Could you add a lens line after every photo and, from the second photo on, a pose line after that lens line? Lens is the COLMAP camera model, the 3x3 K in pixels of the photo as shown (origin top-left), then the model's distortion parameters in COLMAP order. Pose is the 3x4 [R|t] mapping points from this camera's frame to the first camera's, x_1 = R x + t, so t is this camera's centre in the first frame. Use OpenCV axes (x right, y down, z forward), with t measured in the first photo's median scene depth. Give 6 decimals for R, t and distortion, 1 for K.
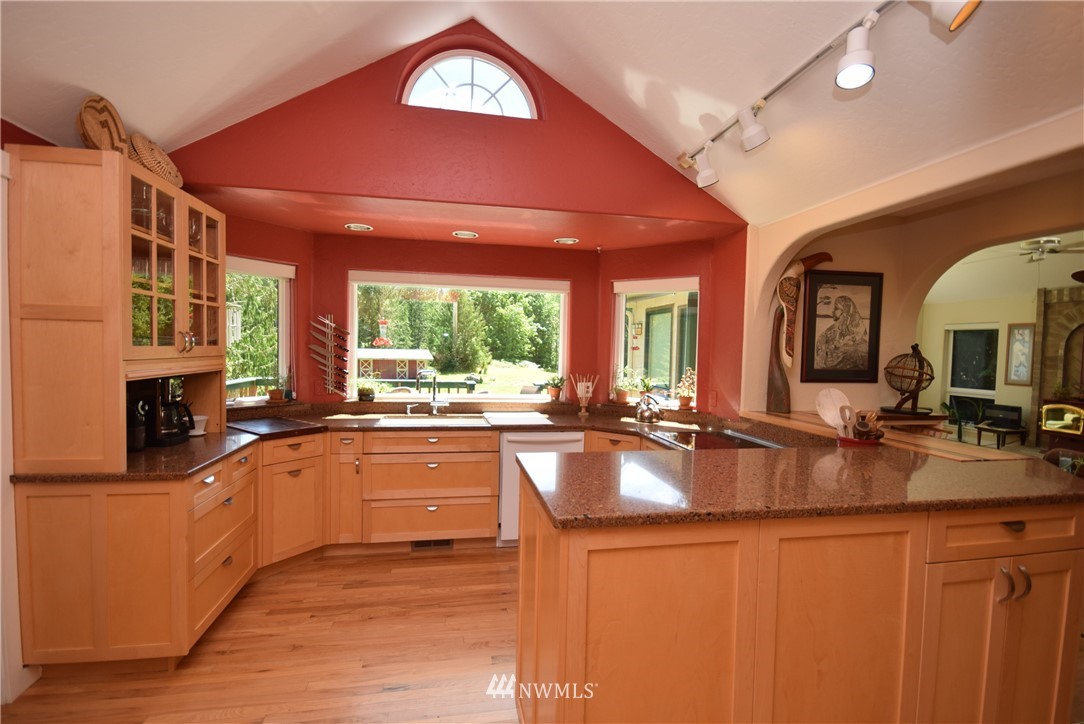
lens RADIAL K [[478.7, 0, 536.4], [0, 478.7, 368.1], [0, 0, 1]] dist [0.003682, -0.007422]
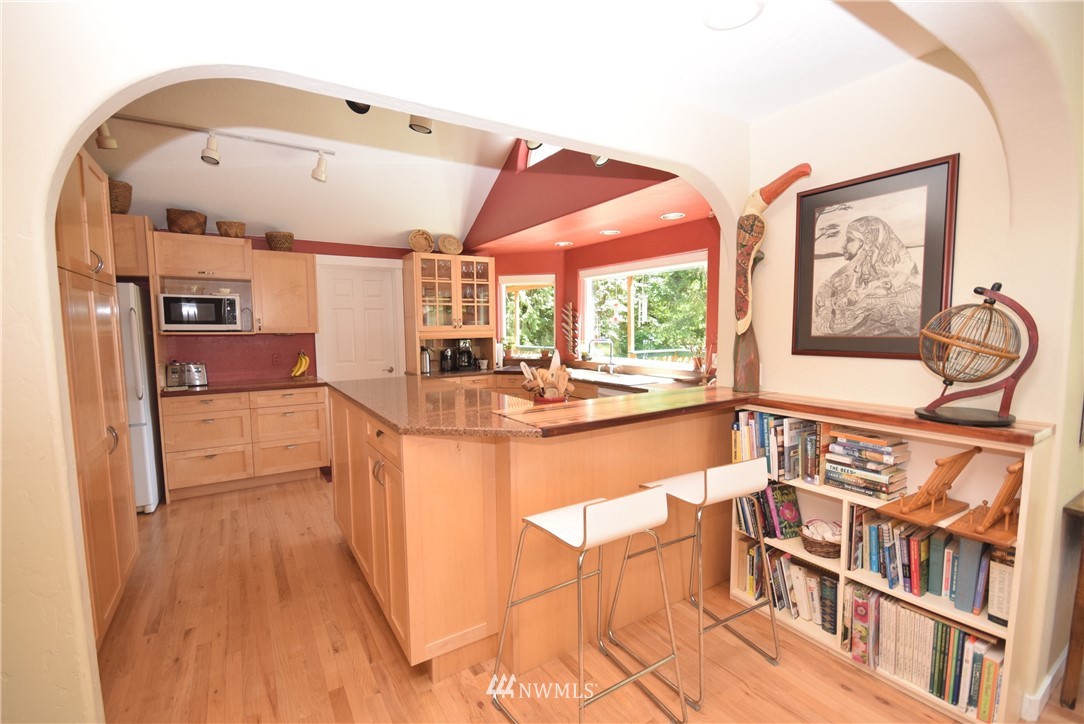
lens RADIAL K [[478.7, 0, 536.4], [0, 478.7, 368.1], [0, 0, 1]] dist [0.003682, -0.007422]
pose [[0.365797, 0.056070, -0.929004, 1.069437], [-0.017521, 0.998422, 0.053360, 0.017861], [0.930530, -0.003241, 0.366202, 0.383120]]
